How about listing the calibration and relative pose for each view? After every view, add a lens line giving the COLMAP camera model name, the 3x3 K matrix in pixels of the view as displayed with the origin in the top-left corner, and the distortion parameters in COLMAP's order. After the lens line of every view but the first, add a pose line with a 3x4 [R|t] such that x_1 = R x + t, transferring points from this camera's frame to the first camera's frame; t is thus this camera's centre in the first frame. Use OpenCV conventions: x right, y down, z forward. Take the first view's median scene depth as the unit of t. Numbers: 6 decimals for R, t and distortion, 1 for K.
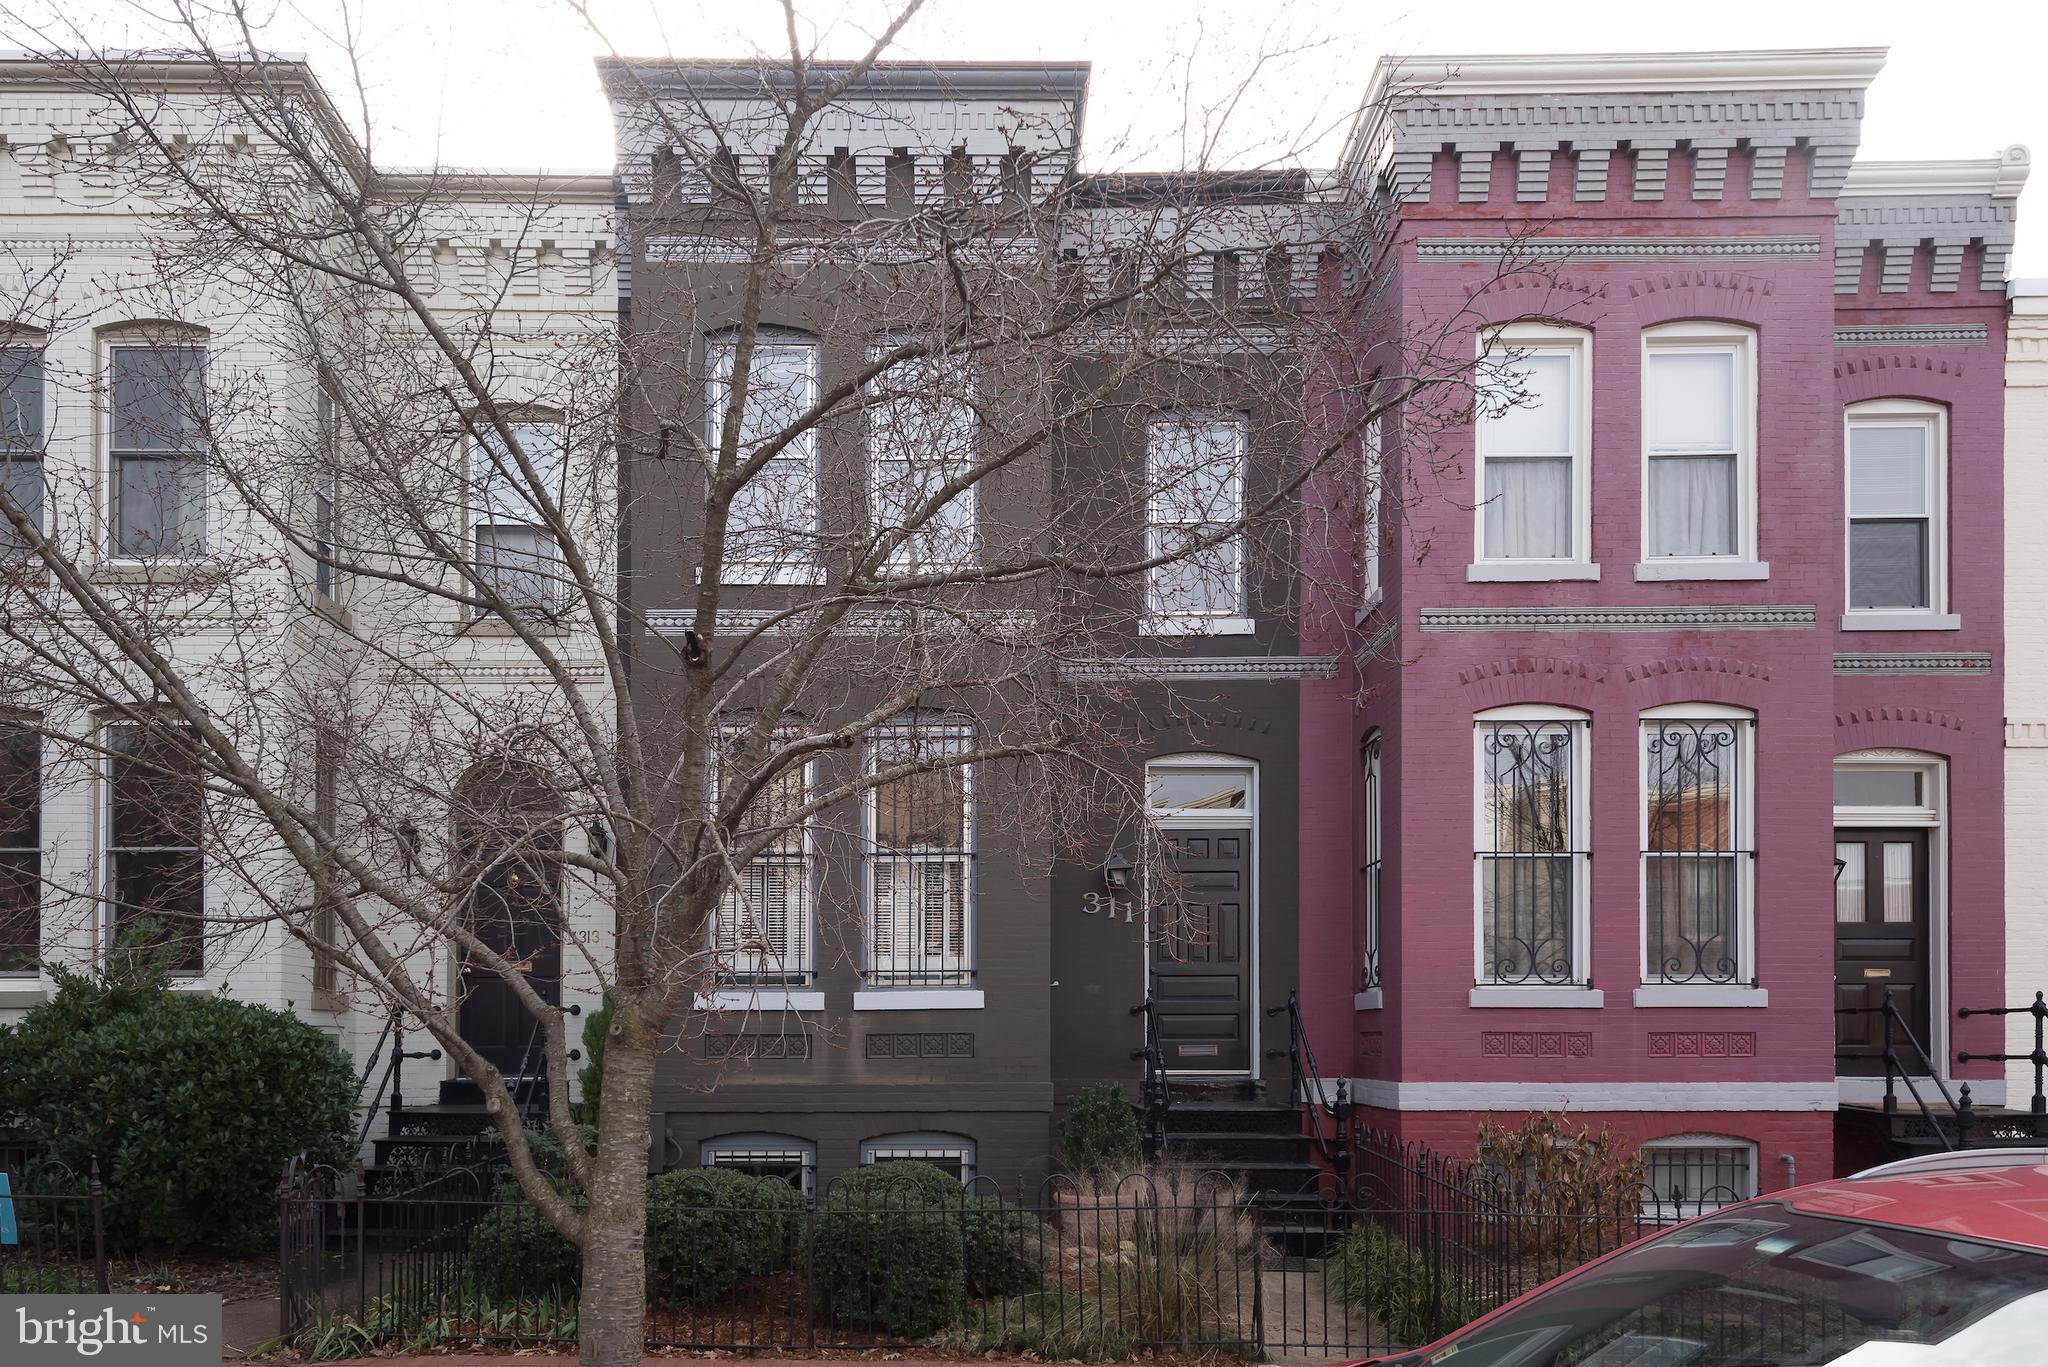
lens RADIAL K [[1393.3, 0, 1022.4], [0, 1393.3, 701.0], [0, 0, 1]] dist [-0.002083, 0.003820]
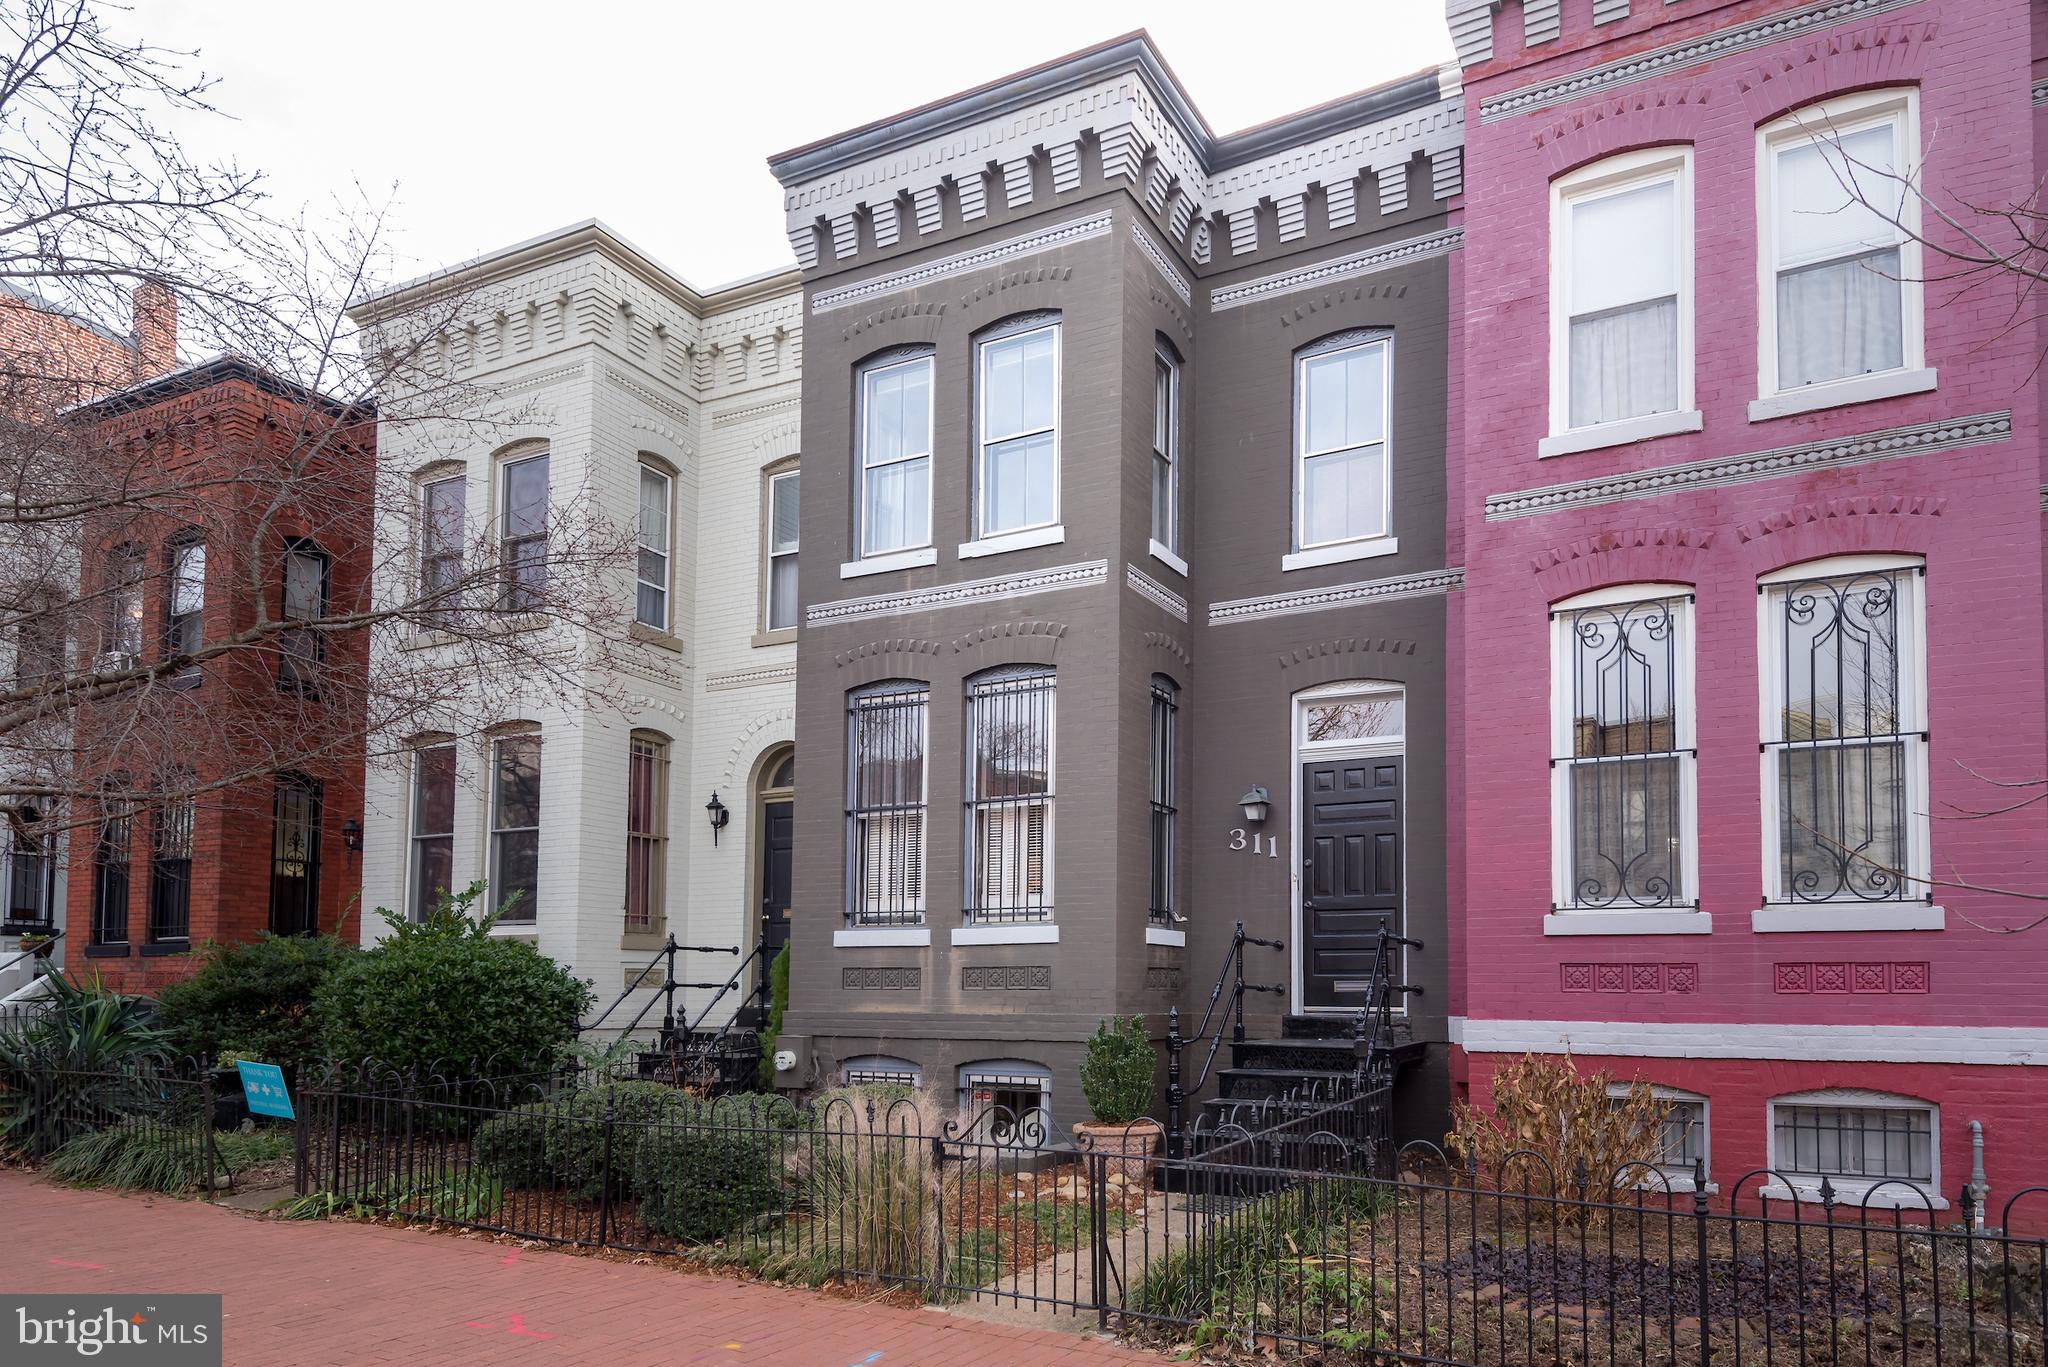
lens RADIAL K [[1225.5, 0, 1024.0], [0, 1225.5, 664.3], [0, 0, 1]] dist [0.006221, -0.005789]
pose [[0.903090, -0.105136, -0.416383, 0.341795], [0.097790, 0.994443, -0.039001, 0.044868], [0.418169, -0.005497, 0.908353, 0.149126]]
